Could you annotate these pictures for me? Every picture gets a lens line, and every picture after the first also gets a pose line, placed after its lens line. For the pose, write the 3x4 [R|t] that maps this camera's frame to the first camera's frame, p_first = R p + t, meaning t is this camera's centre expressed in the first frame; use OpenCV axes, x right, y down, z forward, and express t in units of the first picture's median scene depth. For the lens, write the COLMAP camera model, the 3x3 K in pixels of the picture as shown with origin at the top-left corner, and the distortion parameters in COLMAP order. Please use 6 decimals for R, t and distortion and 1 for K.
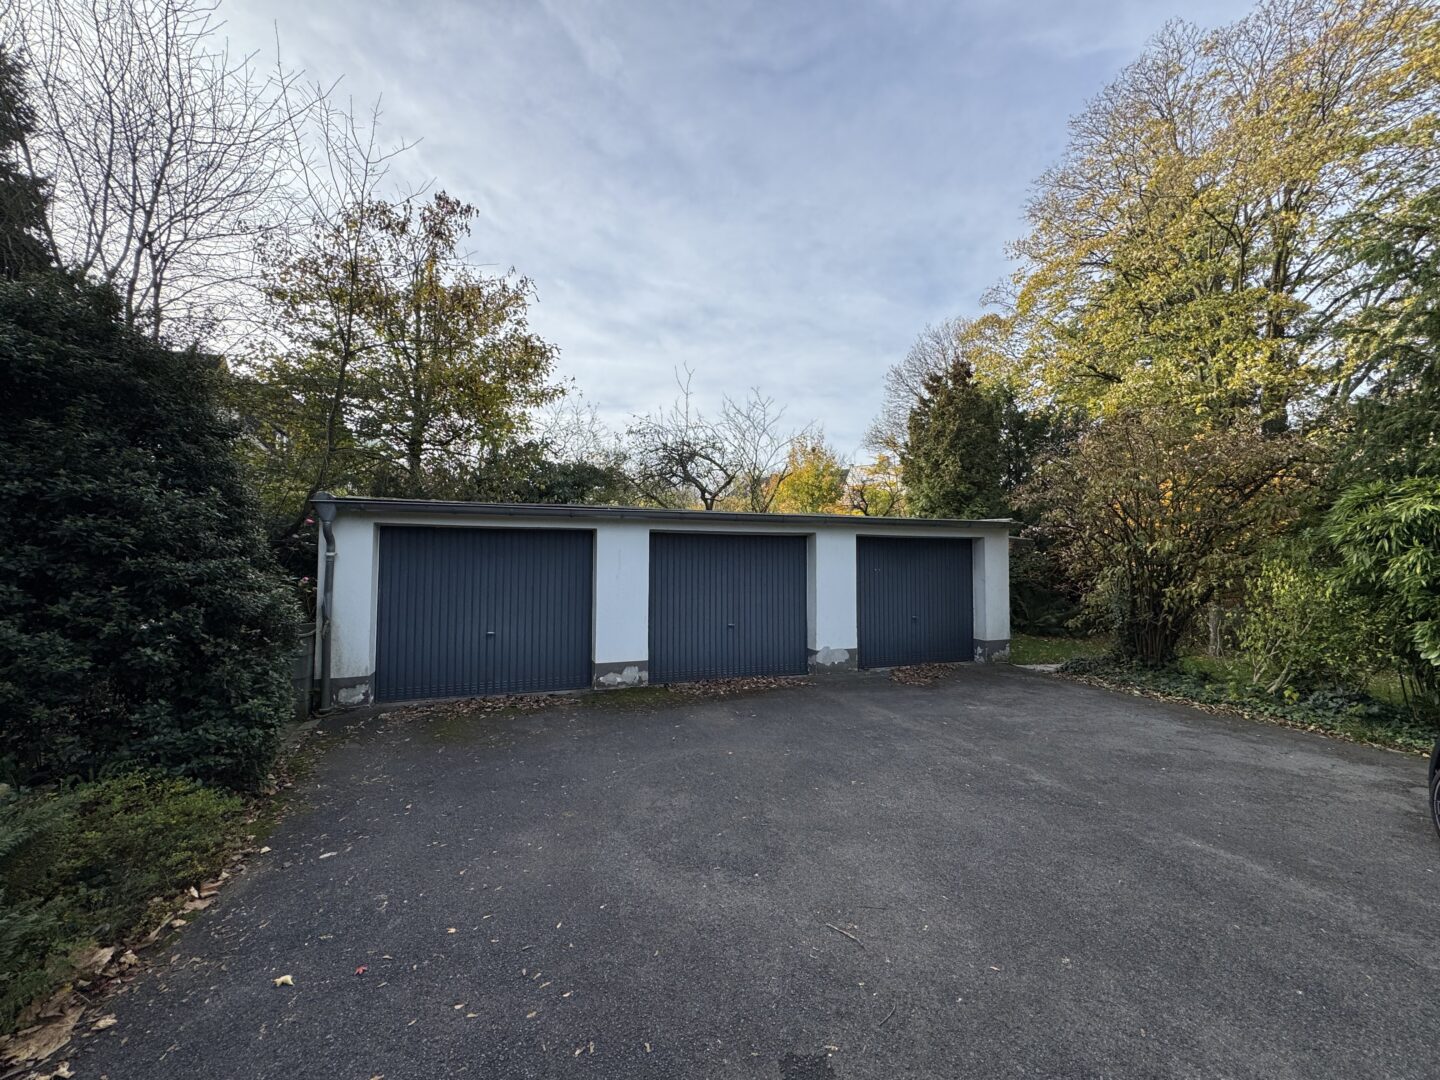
lens RADIAL K [[573.4, 0, 719.9], [0, 573.4, 538.7], [0, 0, 1]] dist [-0.002487, -0.000155]
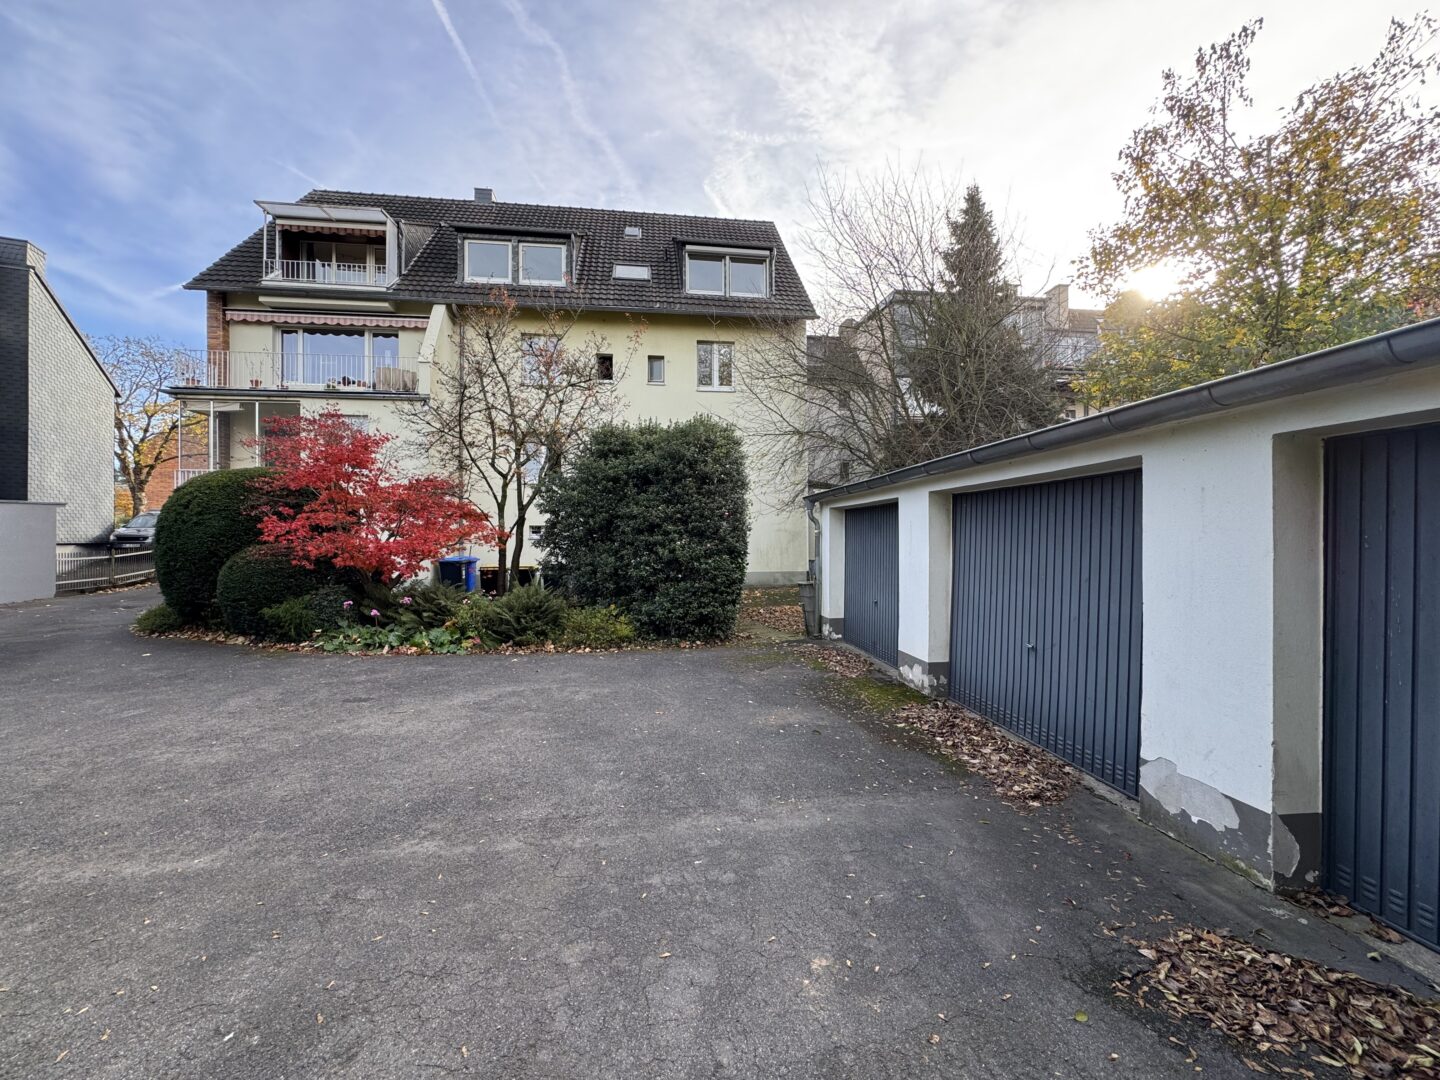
lens RADIAL K [[573.4, 0, 718.5], [0, 573.4, 541.1], [0, 0, 1]] dist [-0.002487, -0.000155]
pose [[-0.230504, 0.001999, -0.973069, 1.129602], [0.039002, 0.999213, -0.007187, 0.073186], [0.972290, -0.039608, -0.230400, 1.499345]]
